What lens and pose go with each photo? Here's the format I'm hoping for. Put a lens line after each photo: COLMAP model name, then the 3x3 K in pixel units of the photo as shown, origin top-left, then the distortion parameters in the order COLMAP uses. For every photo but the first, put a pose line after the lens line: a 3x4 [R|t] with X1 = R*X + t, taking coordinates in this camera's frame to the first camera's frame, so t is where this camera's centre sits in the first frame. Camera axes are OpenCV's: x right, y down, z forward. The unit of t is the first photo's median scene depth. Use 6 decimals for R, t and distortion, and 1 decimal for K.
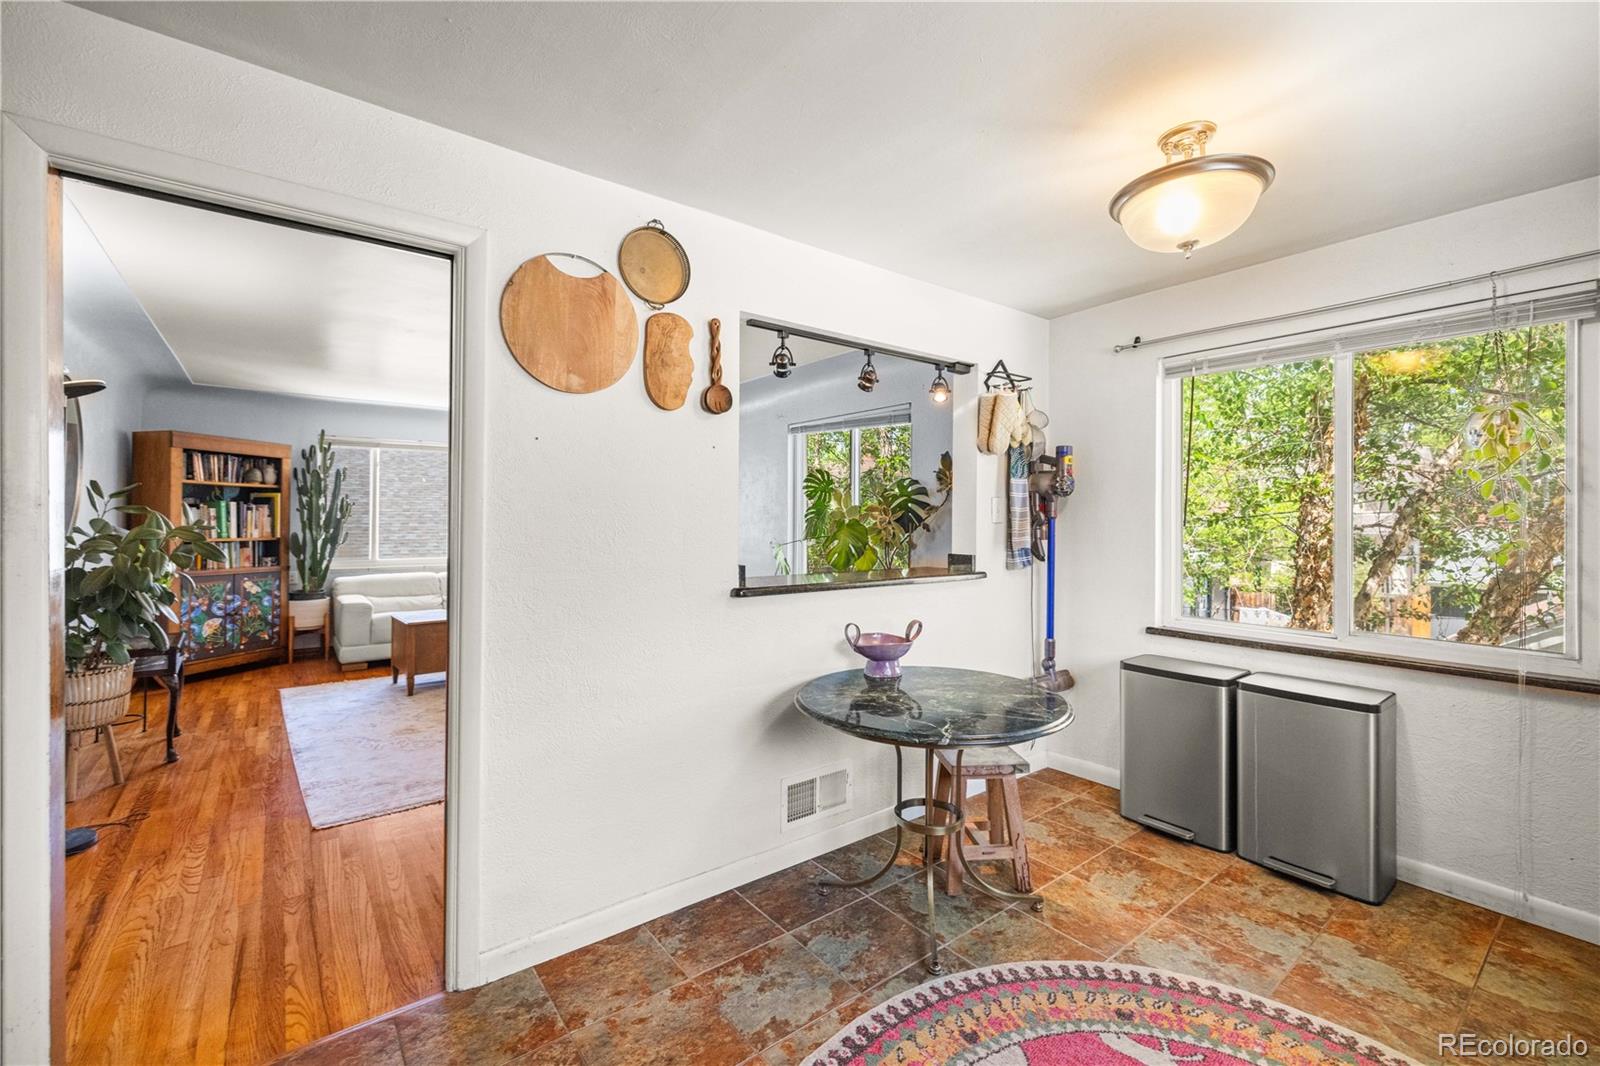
lens RADIAL K [[671.6, 0, 804.9], [0, 671.6, 520.4], [0, 0, 1]] dist [0.000987, -0.000321]
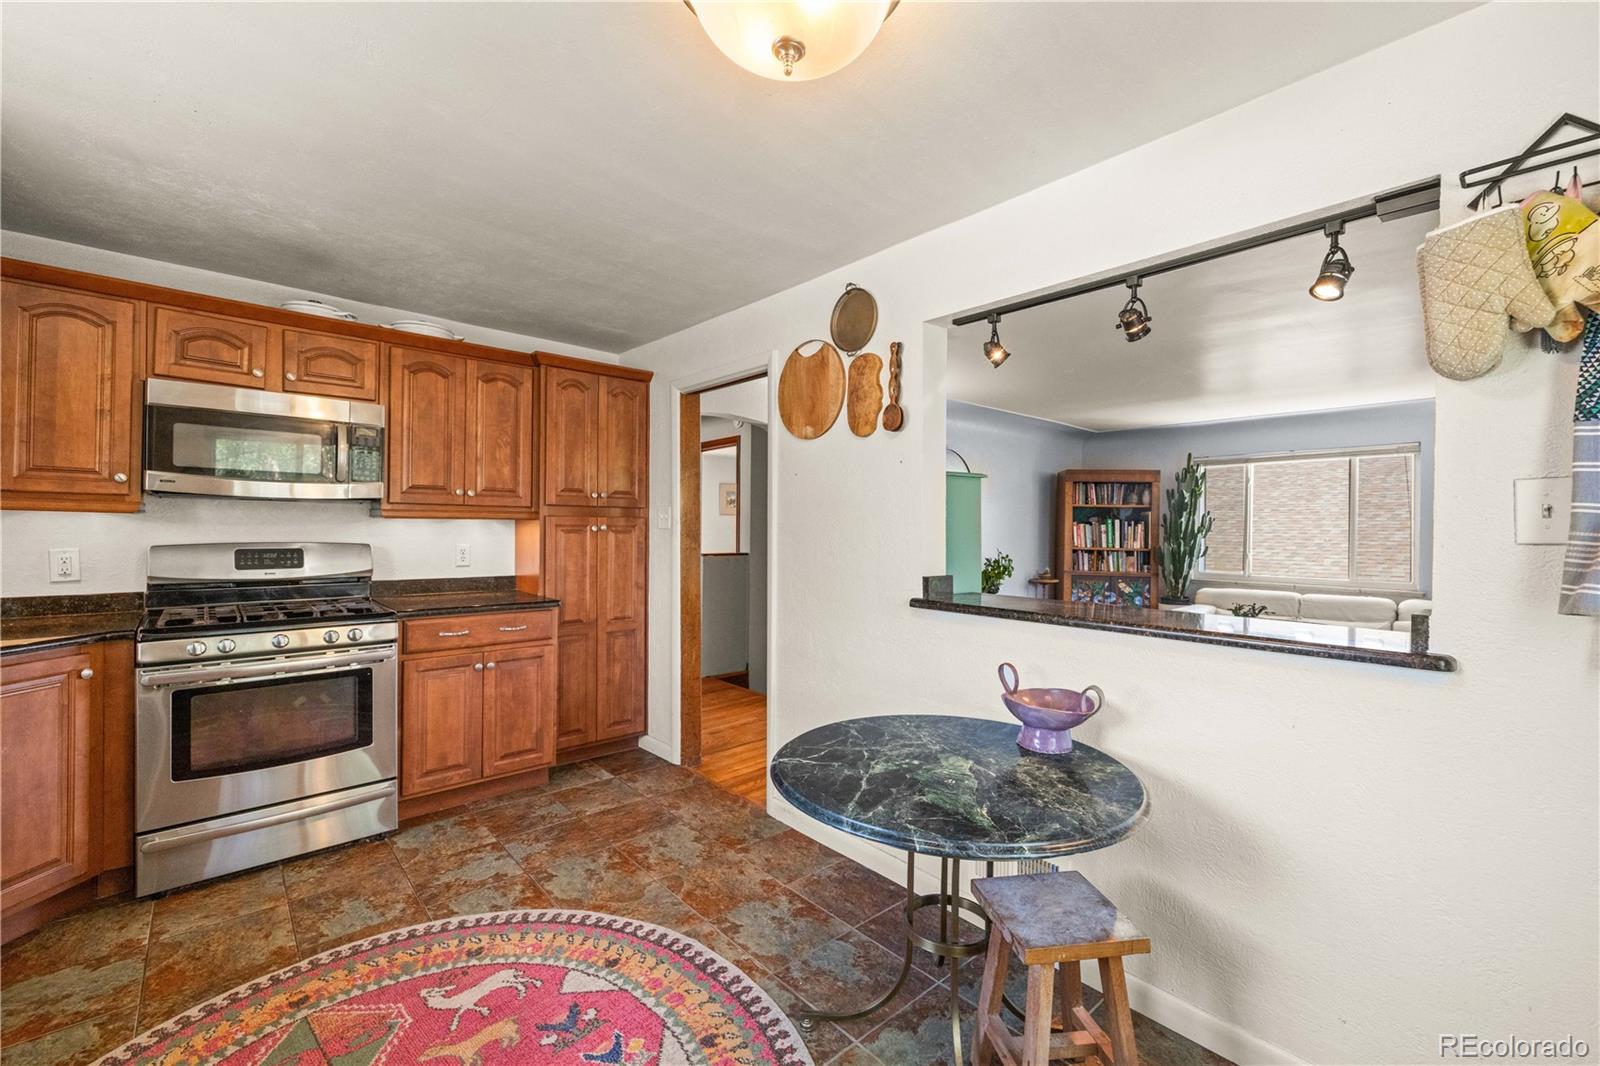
lens RADIAL K [[671.6, 0, 803.0], [0, 671.6, 534.6], [0, 0, 1]] dist [0.000987, -0.000321]
pose [[0.060013, 0.005738, -0.998181, 0.862023], [-0.011180, 0.999925, 0.005076, 0.002580], [0.998135, 0.010855, 0.060073, 0.736301]]
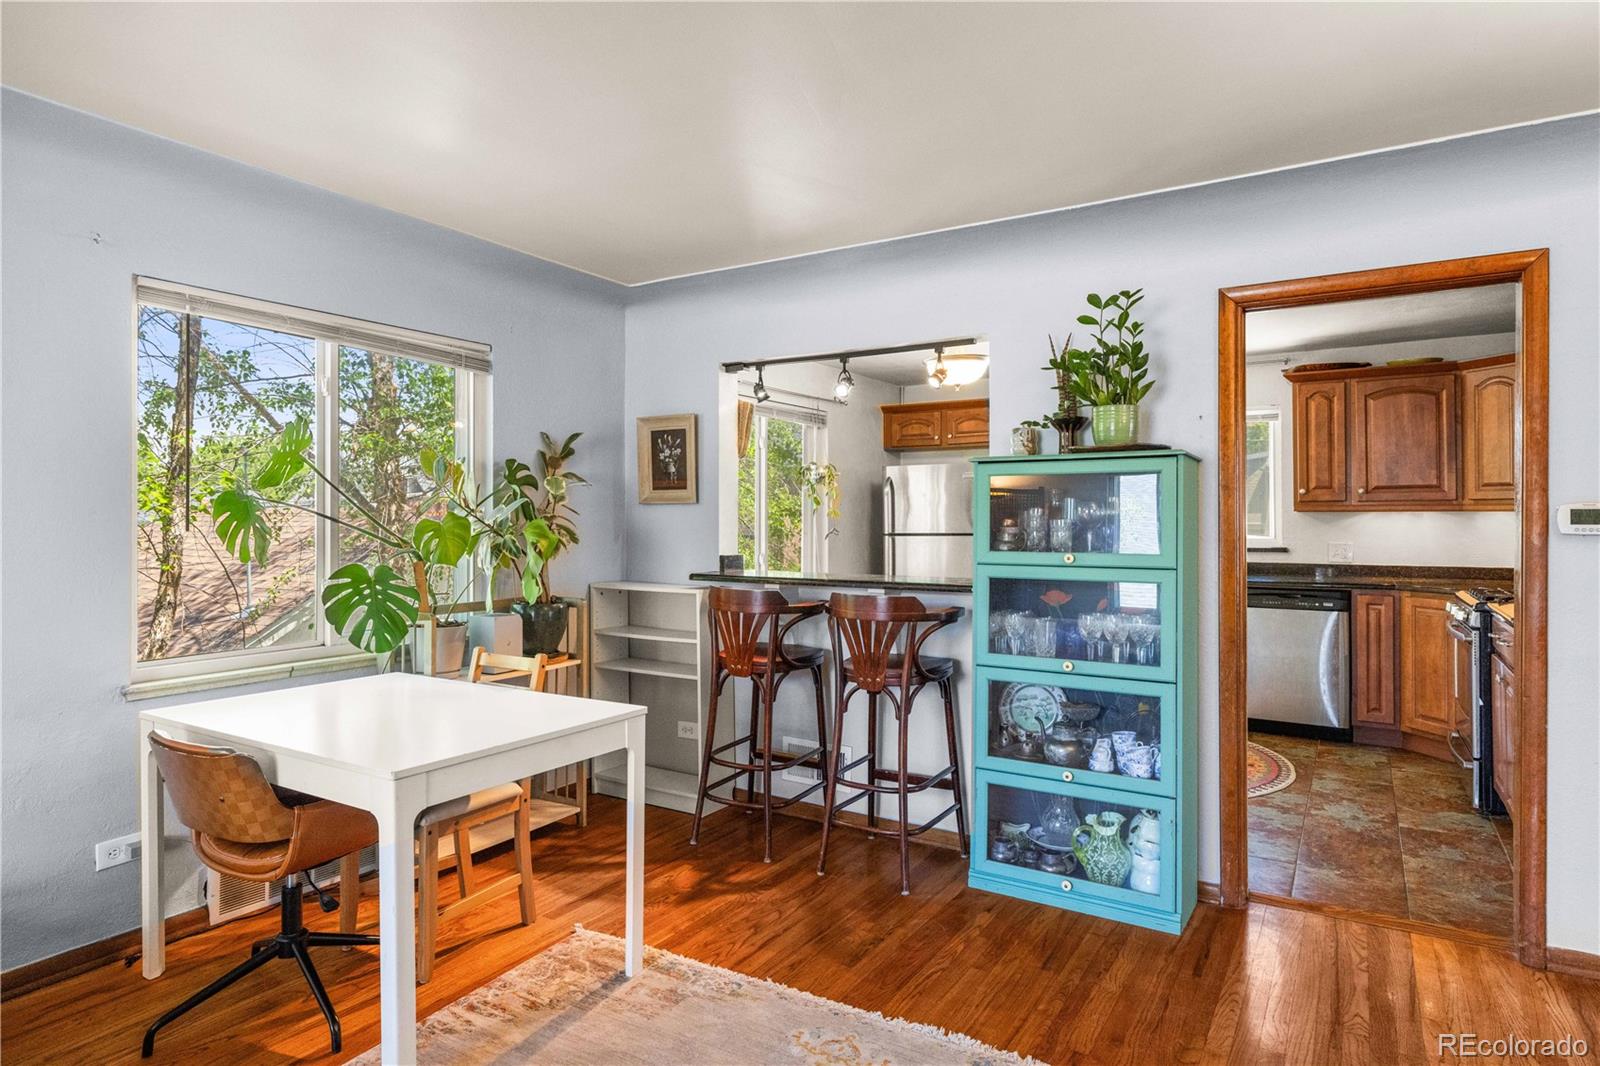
lens RADIAL K [[903.9, 0, 803.7], [0, 903.9, 516.9], [0, 0, 1]] dist [0.003827, -0.000075]
pose [[-0.346633, -0.004888, 0.937988, -1.397395], [0.002203, 0.999979, 0.006025, -0.018006], [-0.937998, 0.004155, -0.346615, 1.799879]]
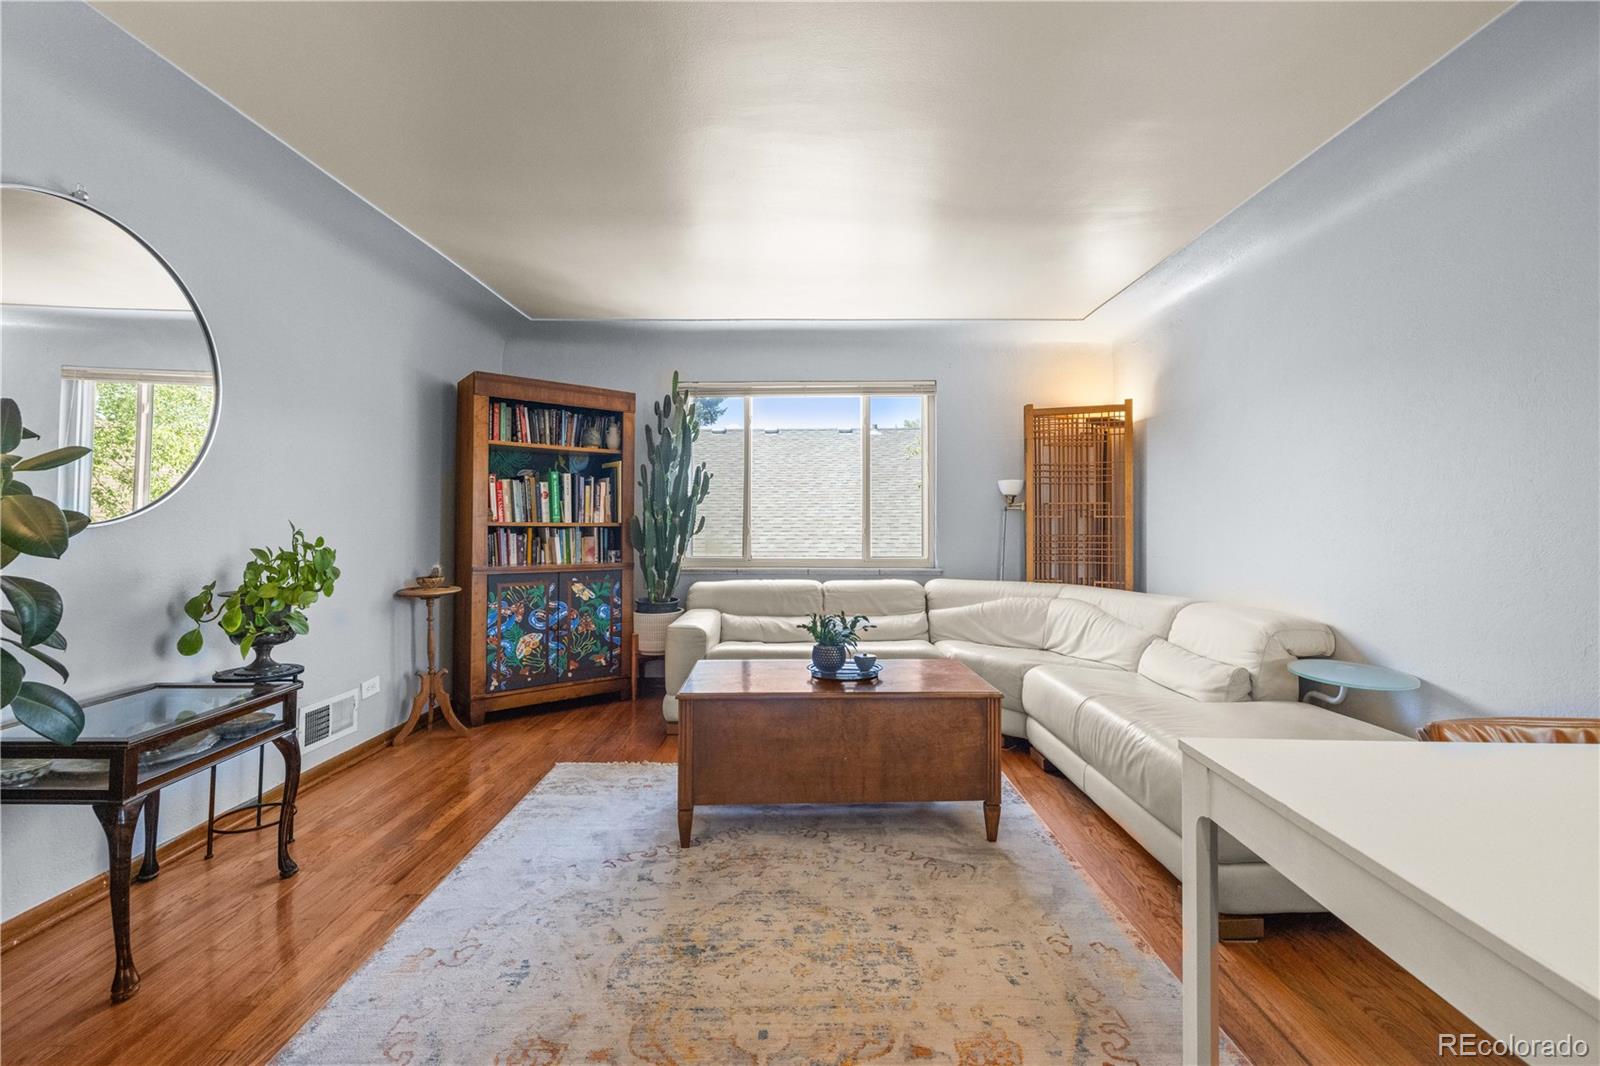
lens RADIAL K [[671.6, 0, 801.6], [0, 671.6, 510.3], [0, 0, 1]] dist [0.000987, -0.000321]
pose [[0.777176, -0.013864, -0.629130, -0.429098], [0.001898, 0.999804, -0.019688, 0.062022], [0.629280, 0.014107, 0.777051, 1.324784]]
